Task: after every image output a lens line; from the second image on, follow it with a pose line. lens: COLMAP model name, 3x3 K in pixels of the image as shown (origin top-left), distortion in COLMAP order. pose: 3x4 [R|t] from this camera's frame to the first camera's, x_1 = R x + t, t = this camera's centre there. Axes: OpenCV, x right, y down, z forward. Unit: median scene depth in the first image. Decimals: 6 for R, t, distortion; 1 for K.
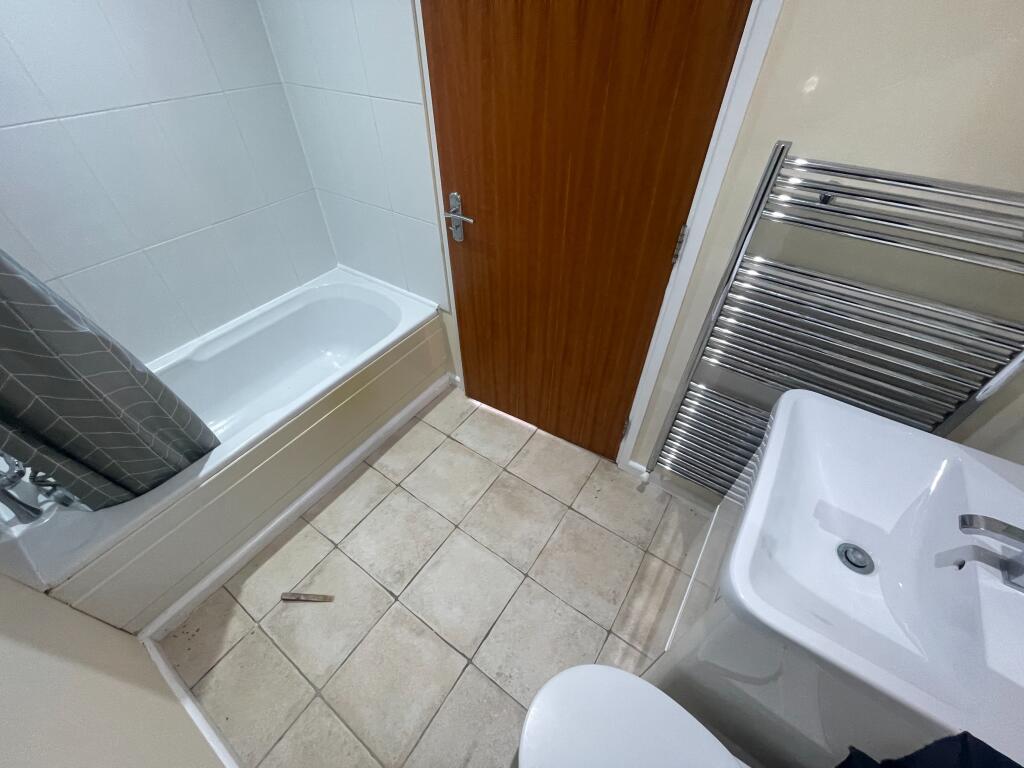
lens RADIAL K [[414.4, 0, 508.5], [0, 414.4, 385.4], [0, 0, 1]] dist [0.002769, 0.000627]
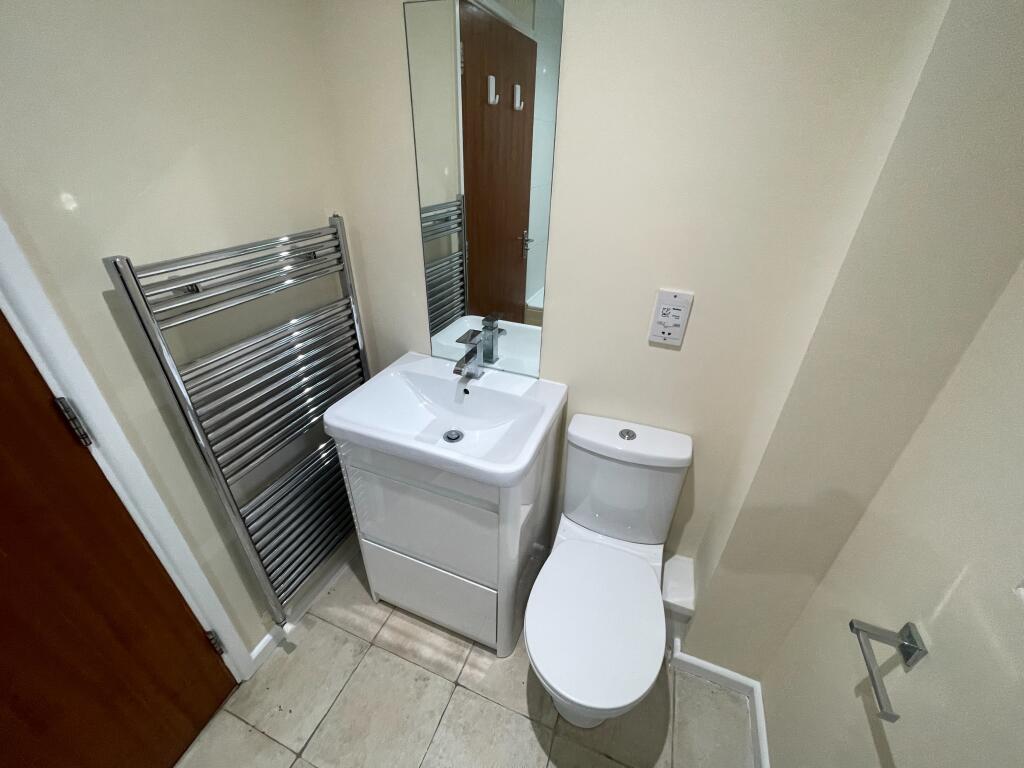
lens RADIAL K [[414.4, 0, 507.2], [0, 414.4, 385.3], [0, 0, 1]] dist [0.002769, 0.000627]
pose [[-0.211266, -0.497548, 0.841316, -0.243831], [0.669512, 0.553447, 0.495428, -0.188427], [-0.712123, 0.667939, 0.216189, 0.232346]]
